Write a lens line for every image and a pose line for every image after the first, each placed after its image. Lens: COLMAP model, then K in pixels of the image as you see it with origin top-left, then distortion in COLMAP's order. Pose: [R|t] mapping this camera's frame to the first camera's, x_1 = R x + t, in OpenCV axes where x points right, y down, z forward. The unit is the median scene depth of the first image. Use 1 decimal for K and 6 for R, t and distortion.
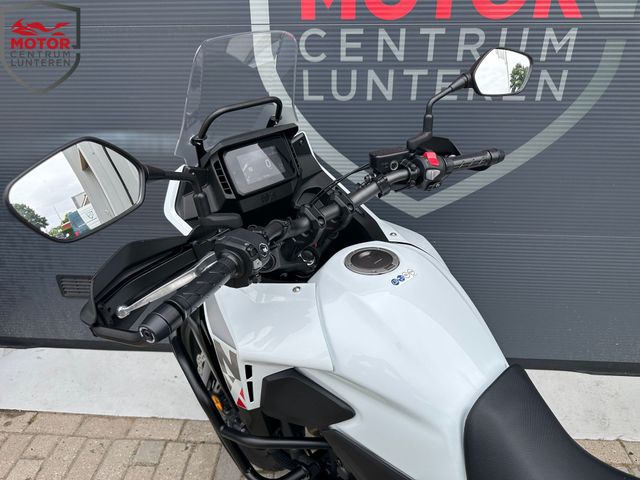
lens RADIAL K [[448.3, 0, 321.5], [0, 448.3, 239.7], [0, 0, 1]] dist [0.017359, -0.024438]
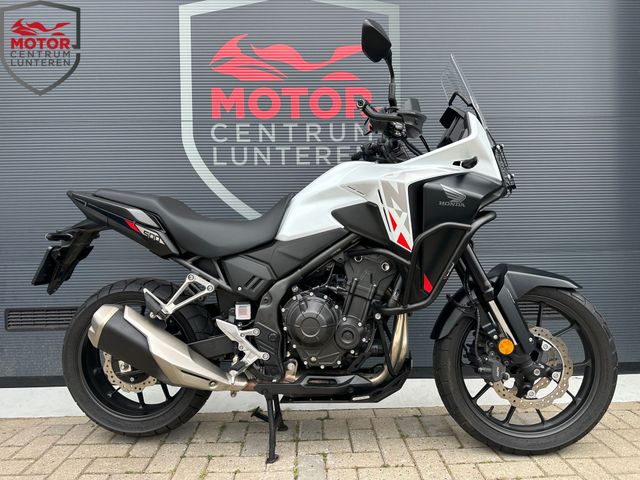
lens RADIAL K [[444.3, 0, 321.6], [0, 444.3, 241.9], [0, 0, 1]] dist [0.075443, -0.100686]
pose [[0.995658, -0.008317, 0.092716, 0.199903], [0.049702, 0.889648, -0.453934, 0.692461], [-0.078710, 0.456571, 0.886198, -0.304238]]
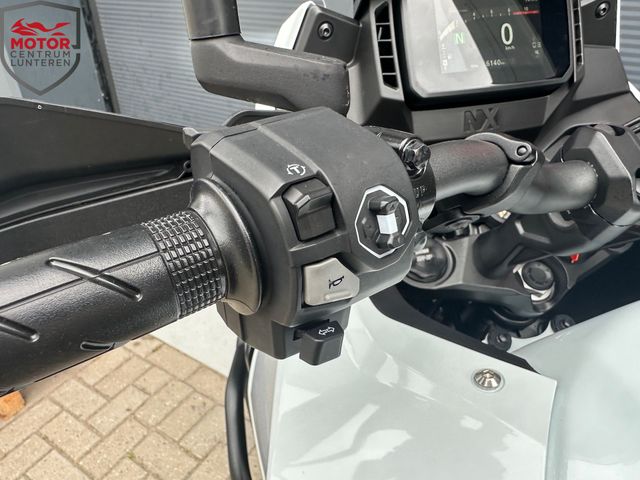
lens RADIAL K [[451.5, 0, 307.2], [0, 451.5, 276.8], [0, 0, 1]] dist [-0.002778, -0.001178]
pose [[0.869074, 0.289855, -0.400867, -0.031926], [-0.235504, 0.955058, 0.180004, 0.007830], [0.435026, -0.062031, 0.898279, 0.357789]]
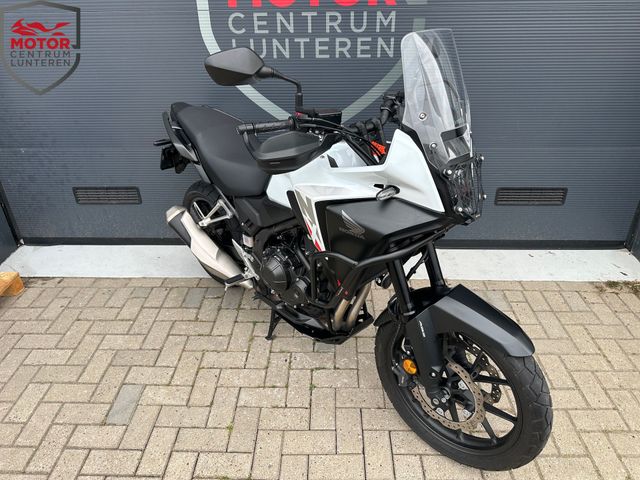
lens RADIAL K [[448.3, 0, 321.5], [0, 448.3, 239.7], [0, 0, 1]] dist [0.017359, -0.024438]
pose [[0.999366, -0.021338, 0.028506, 0.222579], [0.020765, 0.999580, 0.020215, 0.317065], [-0.028925, -0.019610, 0.999389, -0.635471]]
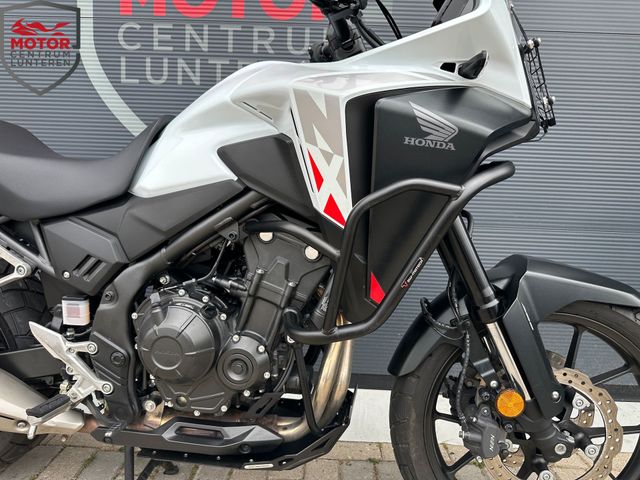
lens RADIAL K [[448.3, 0, 321.5], [0, 448.3, 239.7], [0, 0, 1]] dist [0.017359, -0.024438]
pose [[0.998029, 0.036208, 0.051250, 0.436157], [-0.015107, 0.931352, -0.363807, 0.471825], [-0.060904, 0.362316, 0.930063, 0.085563]]
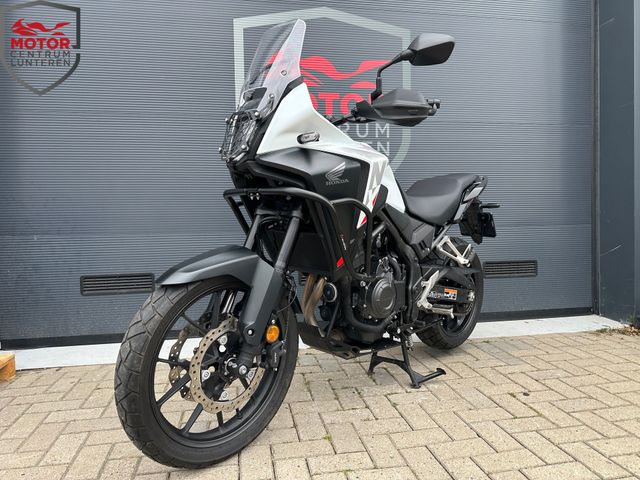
lens RADIAL K [[448.3, 0, 321.5], [0, 448.3, 239.7], [0, 0, 1]] dist [0.017359, -0.024438]
pose [[0.969242, -0.015761, 0.245604, -0.283547], [0.122652, 0.896122, -0.426523, 0.890928], [-0.213369, 0.443528, 0.870492, -0.559610]]
